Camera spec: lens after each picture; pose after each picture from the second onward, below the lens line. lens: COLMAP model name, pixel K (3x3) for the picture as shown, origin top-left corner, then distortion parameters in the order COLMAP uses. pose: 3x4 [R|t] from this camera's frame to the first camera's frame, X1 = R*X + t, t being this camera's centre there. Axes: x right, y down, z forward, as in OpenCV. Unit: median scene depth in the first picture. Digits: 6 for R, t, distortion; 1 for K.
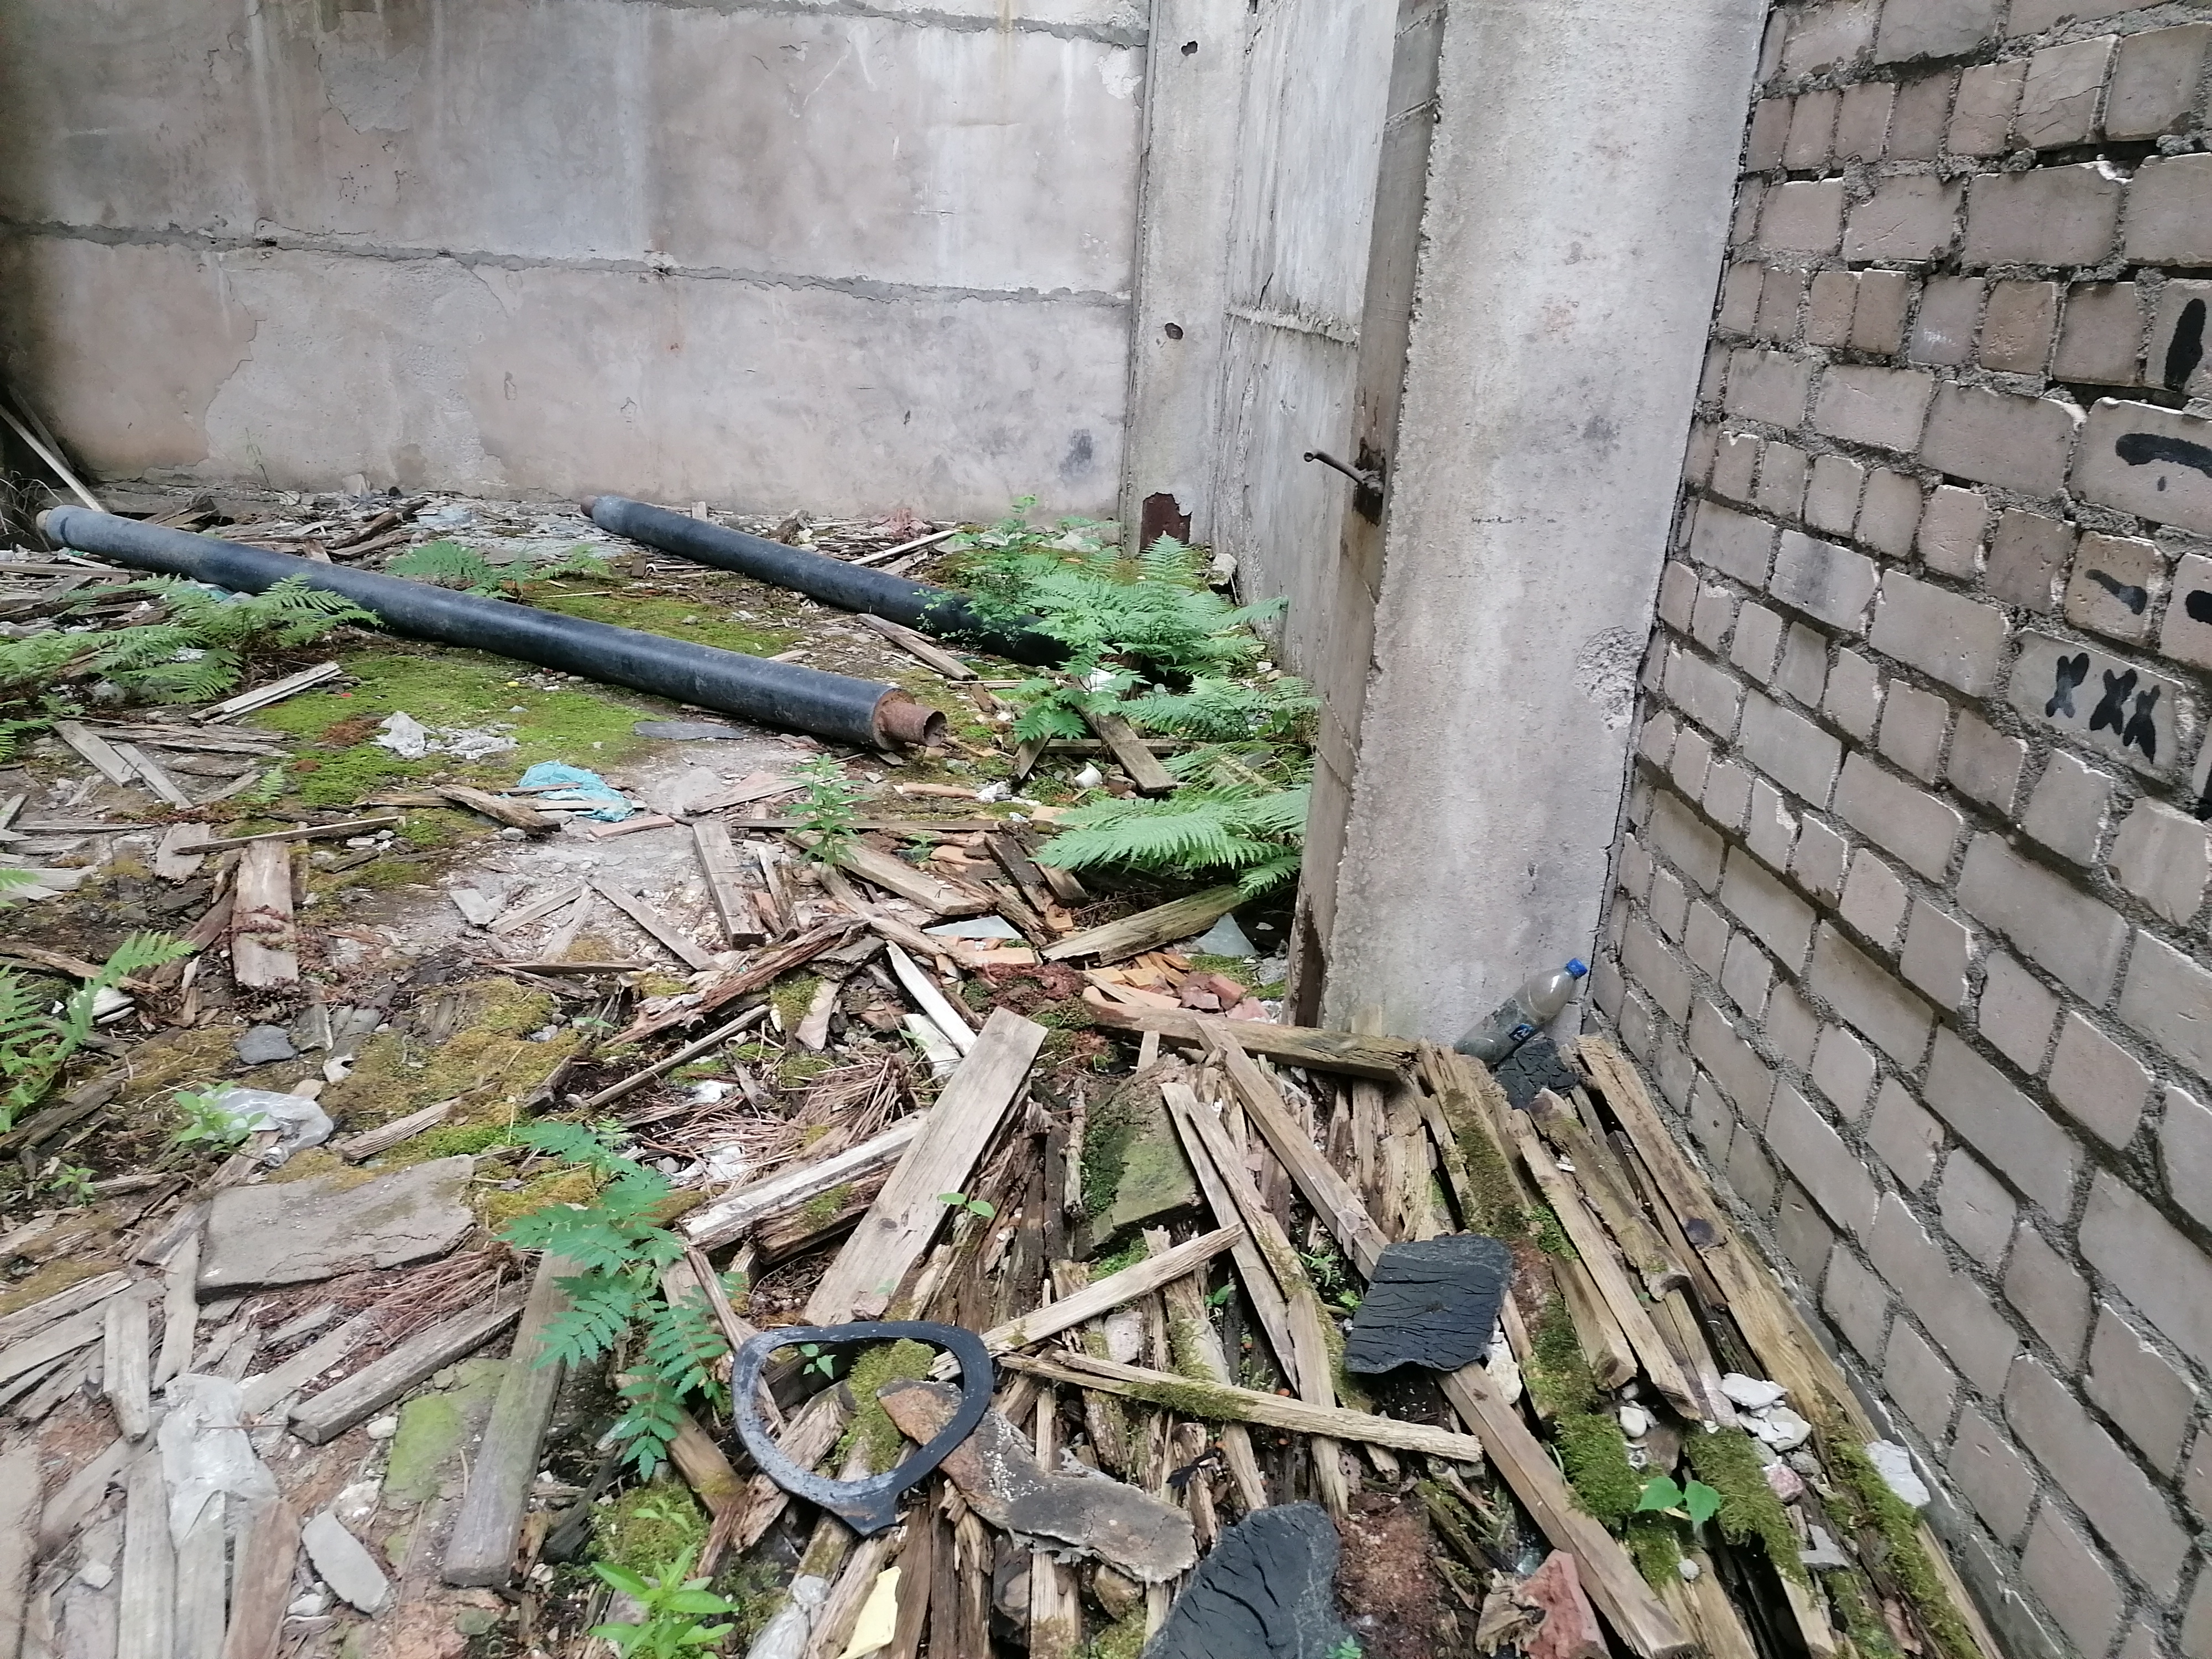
lens RADIAL K [[1636.1, 0, 1110.8], [0, 1636.1, 830.5], [0, 0, 1]] dist [0.116187, -0.145908]
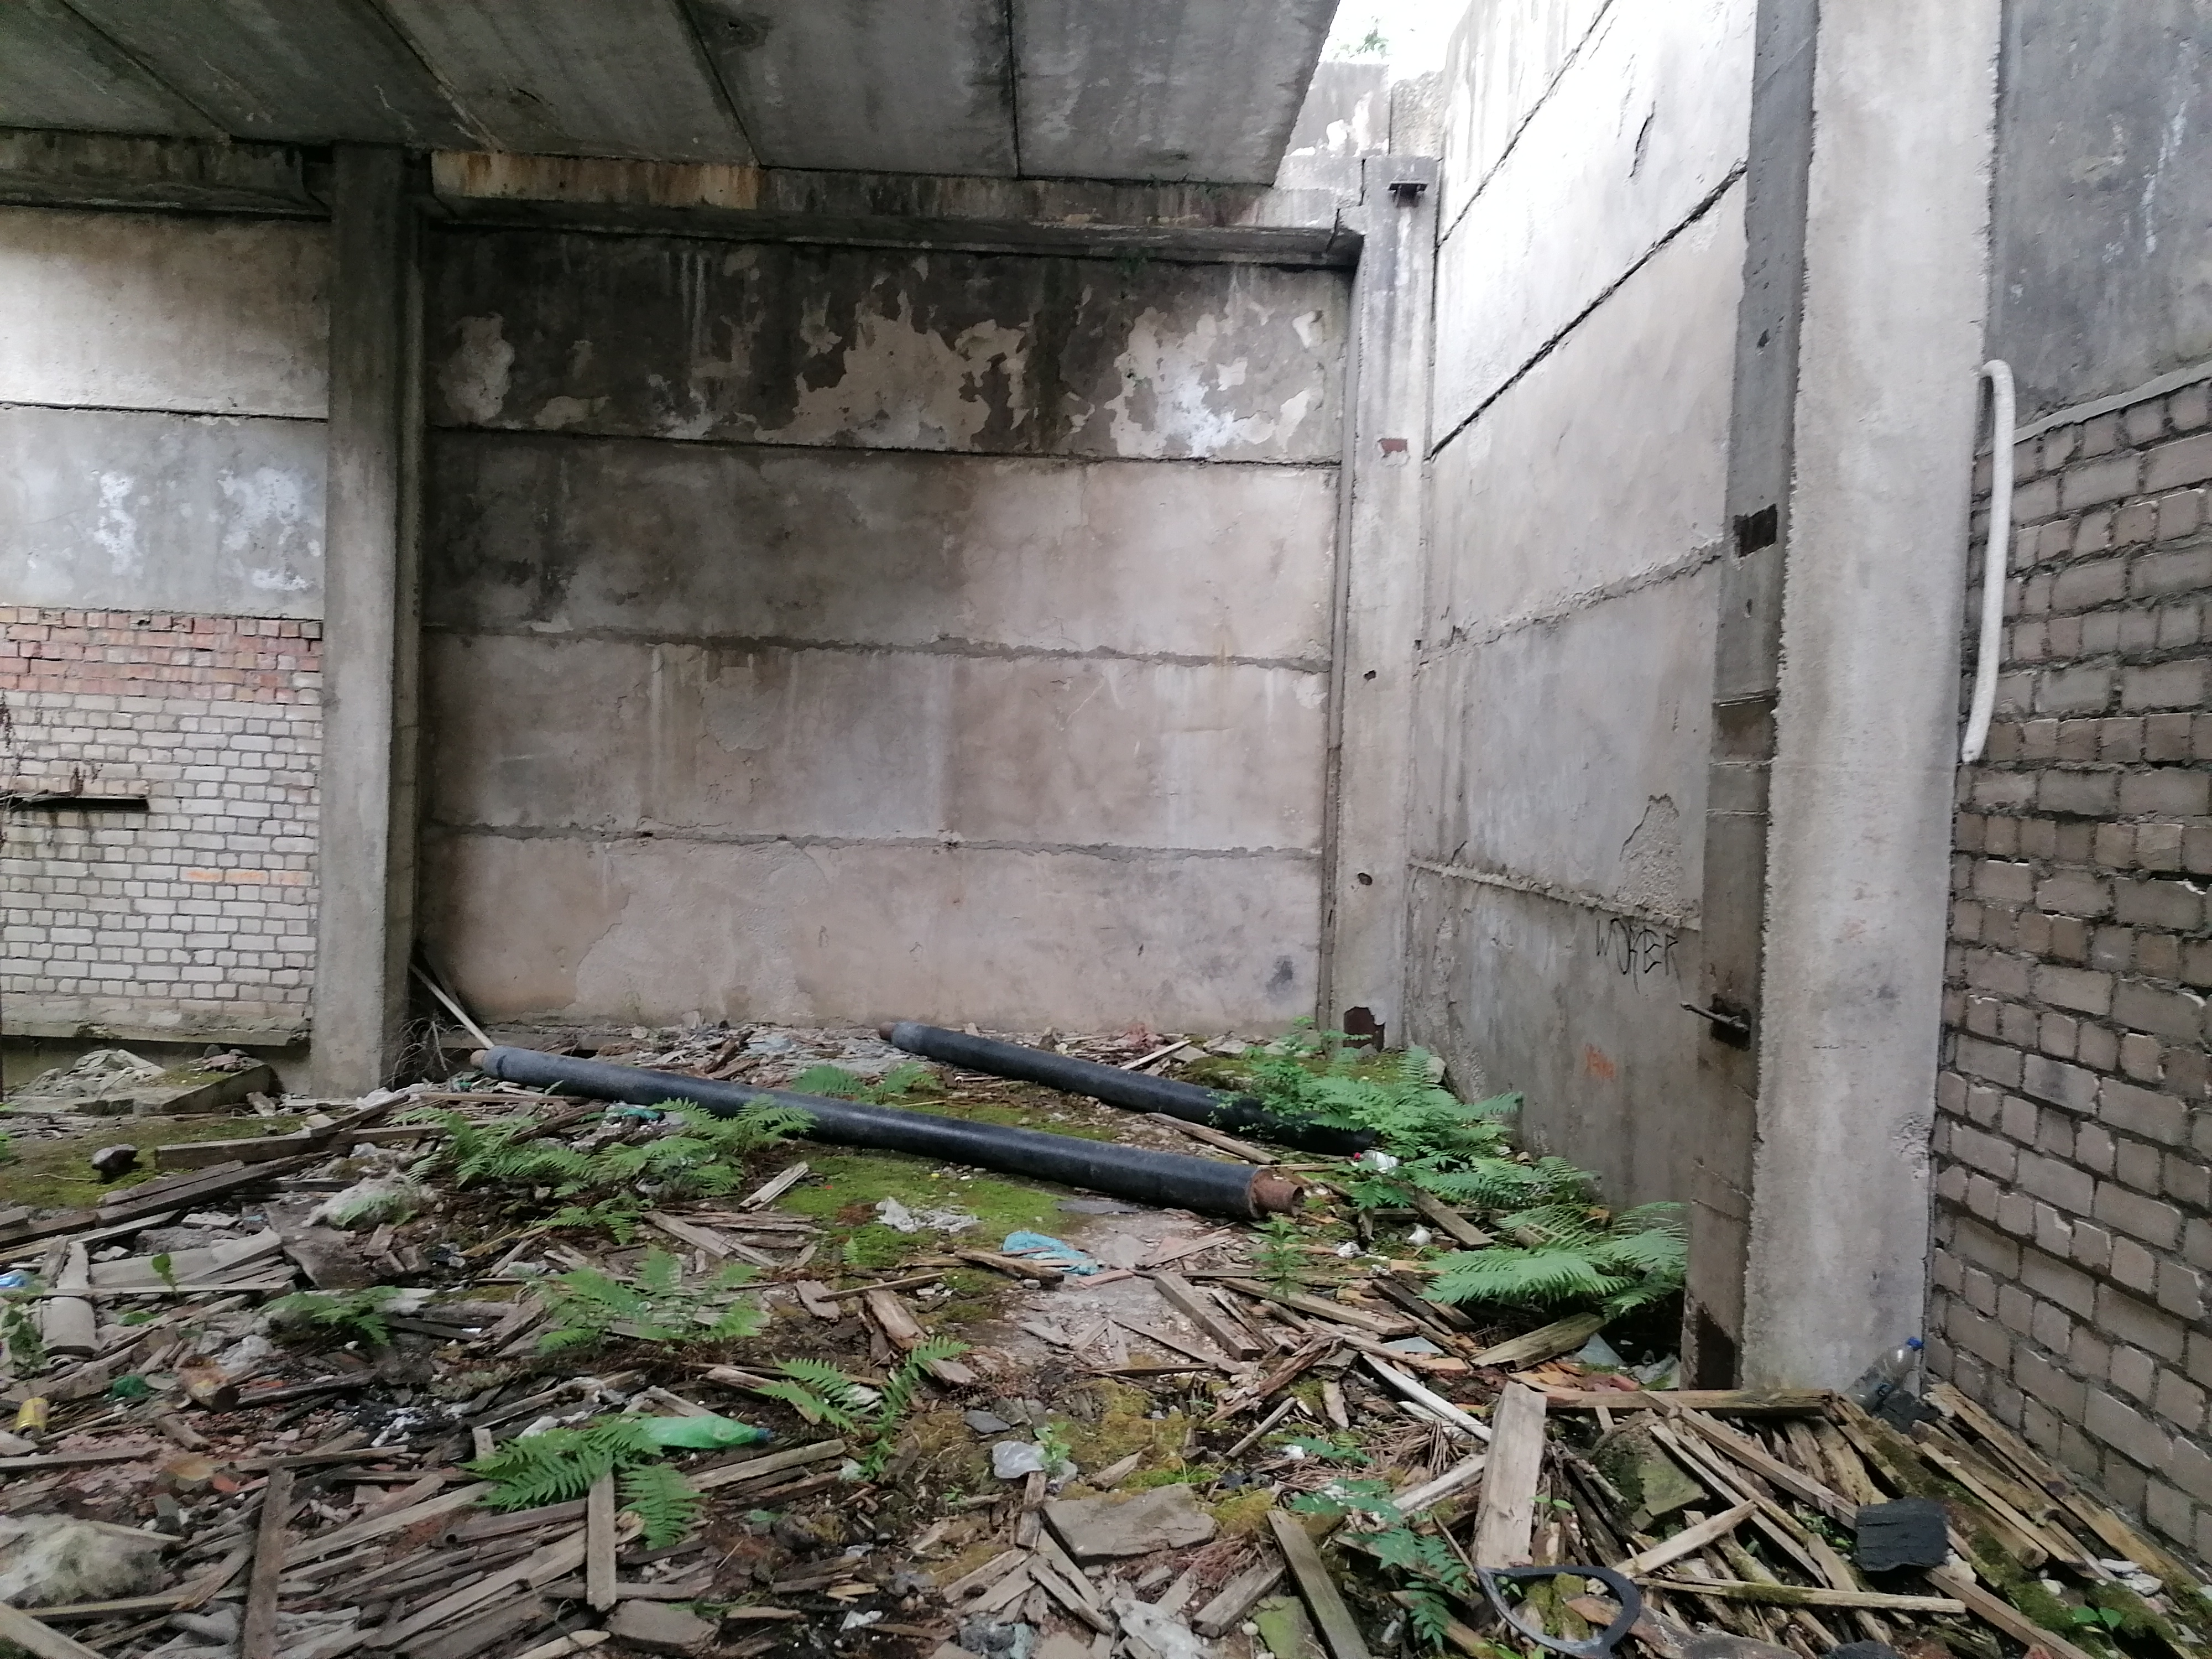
lens RADIAL K [[1633.8, 0, 1115.2], [0, 1633.8, 831.4], [0, 0, 1]] dist [0.119234, -0.148169]
pose [[0.999558, -0.025081, -0.015989, -0.248418], [0.019235, 0.955086, -0.295705, 0.045554], [0.022688, 0.295267, 0.955145, -0.364912]]
